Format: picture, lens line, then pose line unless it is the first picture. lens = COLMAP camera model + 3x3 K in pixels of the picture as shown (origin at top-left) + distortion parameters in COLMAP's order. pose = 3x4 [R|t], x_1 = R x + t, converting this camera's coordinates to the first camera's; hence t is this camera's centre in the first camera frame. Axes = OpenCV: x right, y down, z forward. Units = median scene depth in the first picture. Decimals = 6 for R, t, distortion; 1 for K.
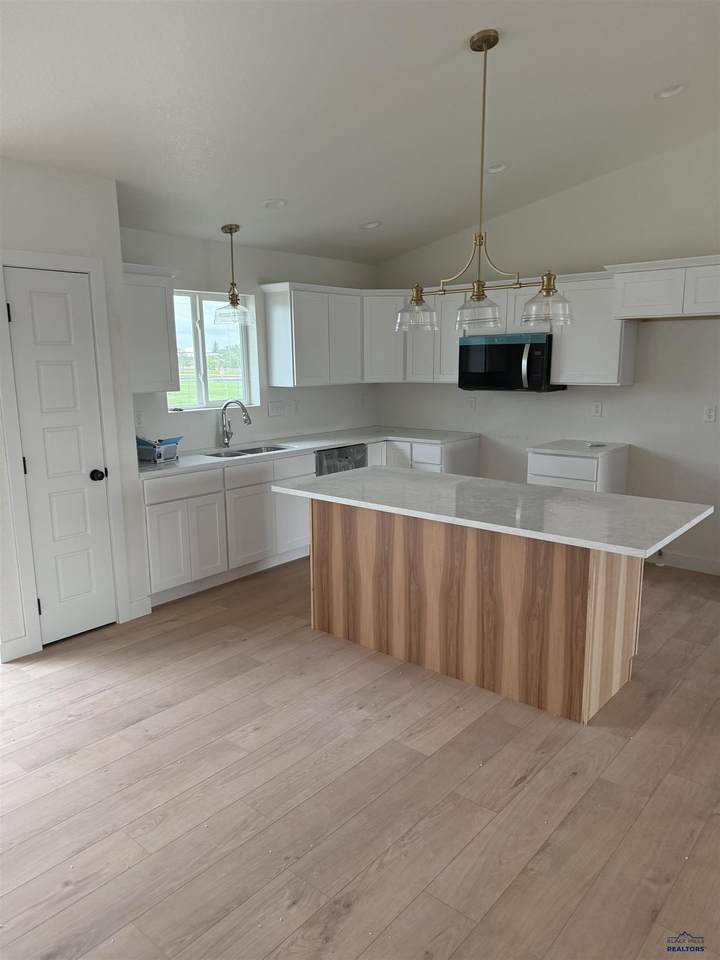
lens RADIAL K [[673.6, 0, 359.5], [0, 673.6, 499.9], [0, 0, 1]] dist [0.039779, -0.052206]
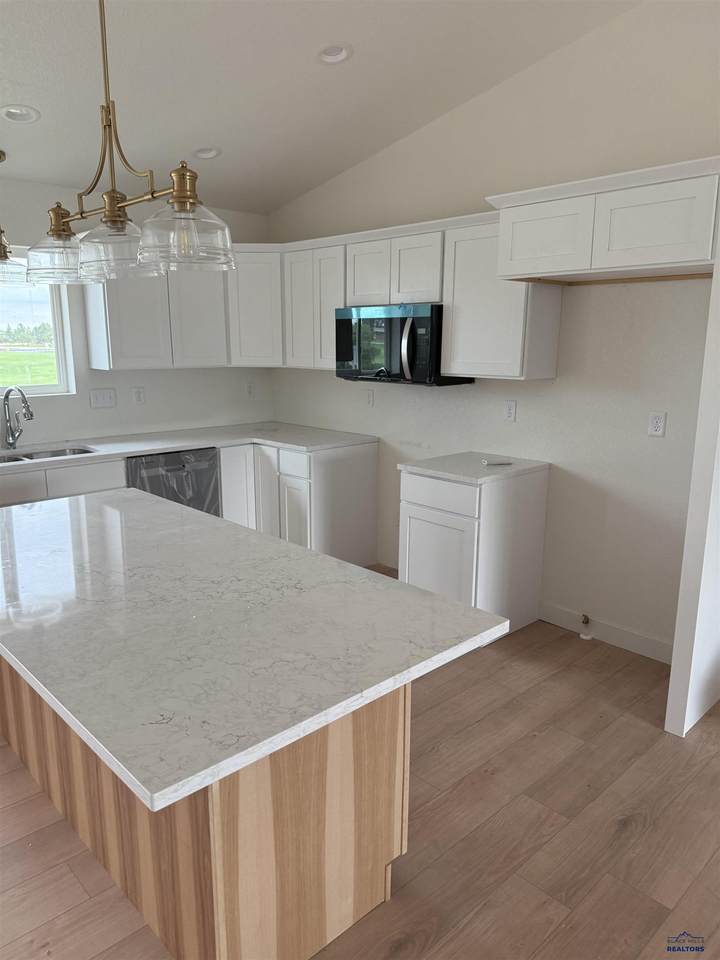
lens RADIAL K [[673.6, 0, 355.3], [0, 673.6, 492.9], [0, 0, 1]] dist [0.039779, -0.052206]
pose [[0.994069, 0.037756, -0.101982, 0.268233], [-0.036107, 0.999186, 0.017973, -0.055984], [0.102578, -0.014184, 0.994624, 0.278660]]
